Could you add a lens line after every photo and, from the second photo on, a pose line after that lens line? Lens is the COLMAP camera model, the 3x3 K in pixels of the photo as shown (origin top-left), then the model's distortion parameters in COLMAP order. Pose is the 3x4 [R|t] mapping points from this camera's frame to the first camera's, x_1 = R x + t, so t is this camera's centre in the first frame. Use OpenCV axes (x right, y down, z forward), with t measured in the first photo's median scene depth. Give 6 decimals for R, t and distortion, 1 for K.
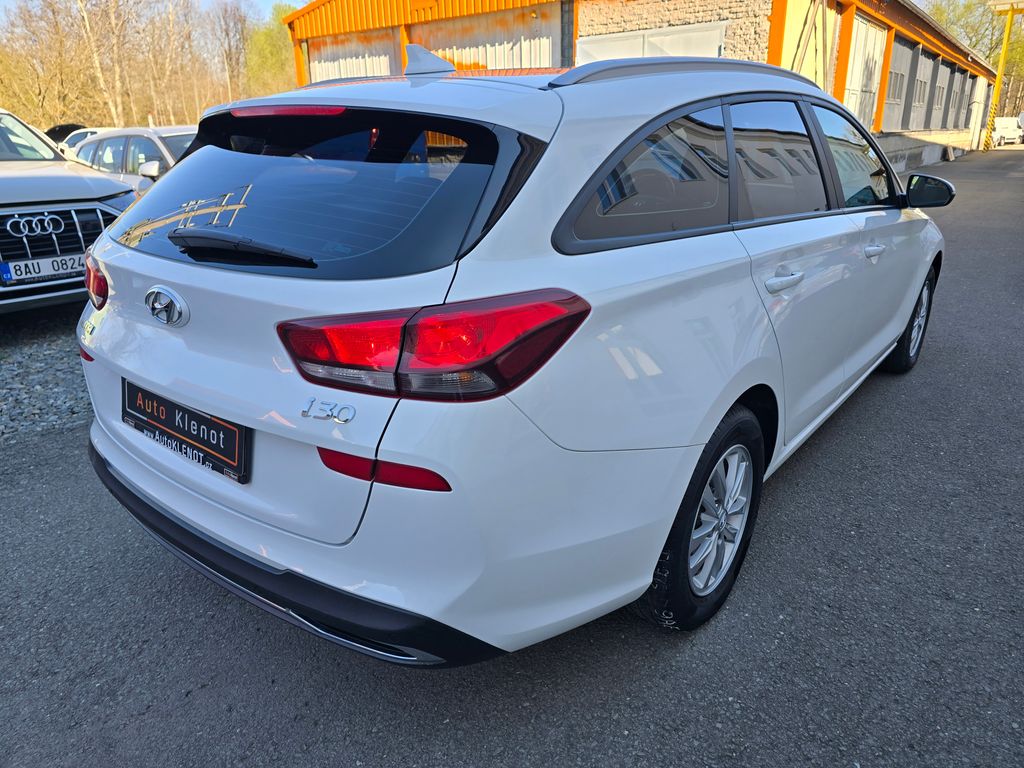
lens RADIAL K [[675.9, 0, 512.0], [0, 675.9, 384.0], [0, 0, 1]] dist [0.022837, -0.029389]
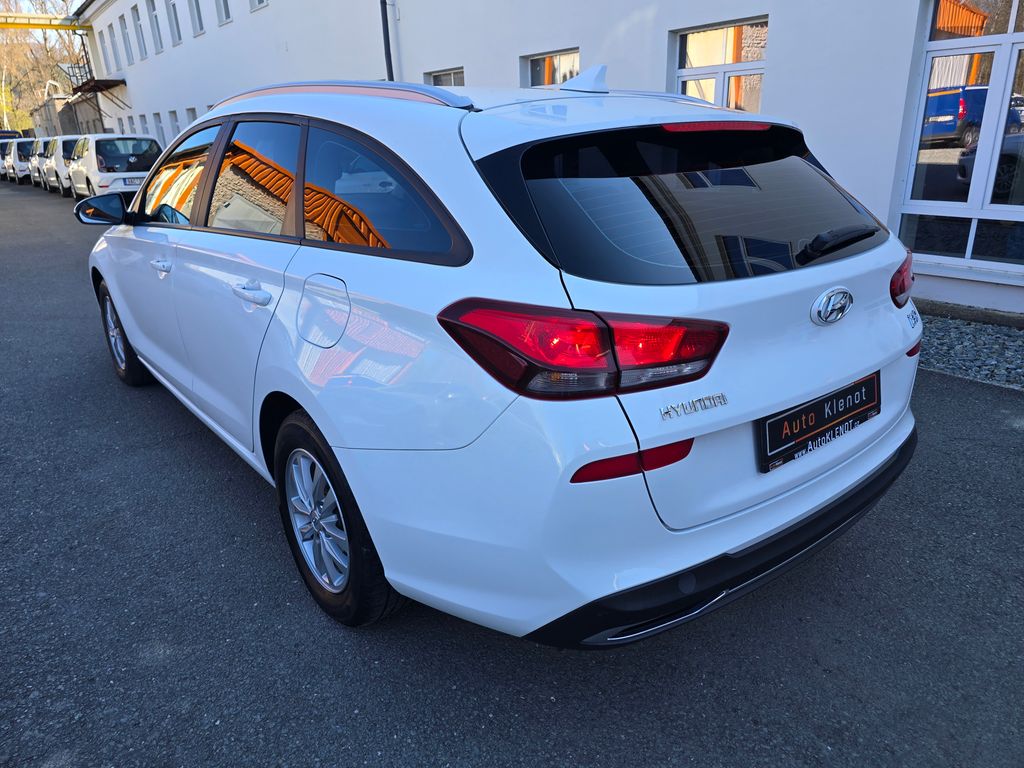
lens RADIAL K [[675.9, 0, 512.0], [0, 675.9, 384.0], [0, 0, 1]] dist [0.022837, -0.029389]
pose [[0.217152, -0.324987, 0.920450, -0.176384], [0.345440, 0.907517, 0.238924, -0.046382], [-0.912971, 0.266078, 0.309332, 0.125253]]
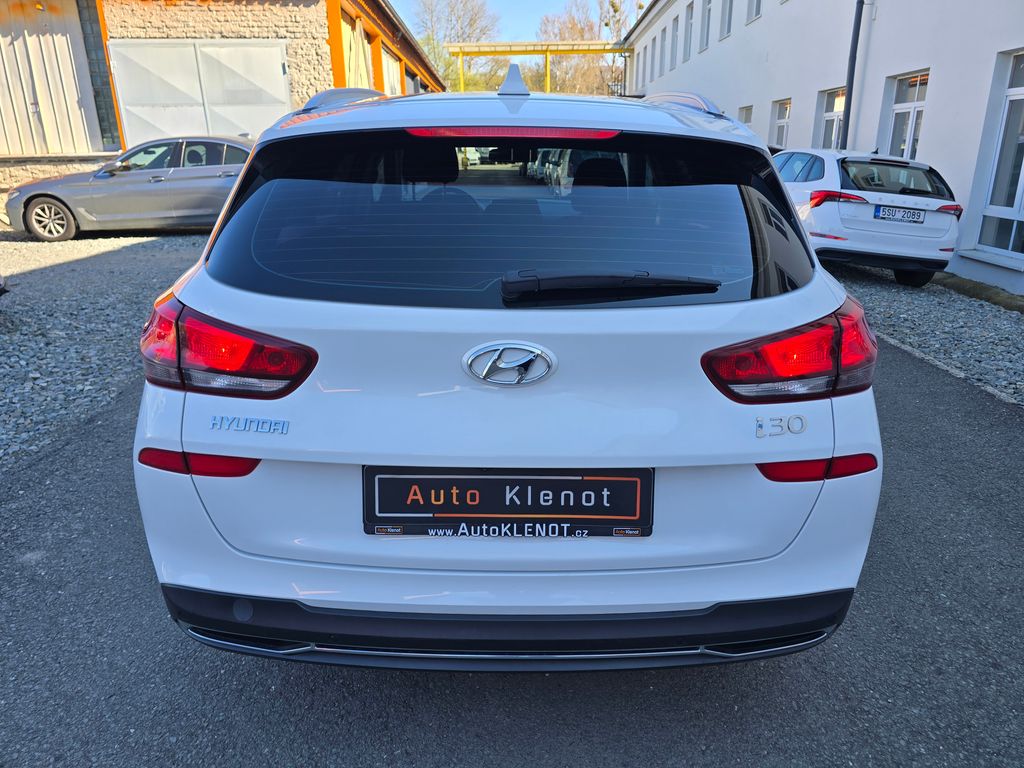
lens RADIAL K [[675.9, 0, 512.0], [0, 675.9, 384.0], [0, 0, 1]] dist [0.022837, -0.029389]
pose [[0.784081, -0.187123, 0.591778, -0.107222], [0.200020, 0.978782, 0.044477, -0.013349], [-0.587545, 0.083494, 0.804873, 0.036669]]
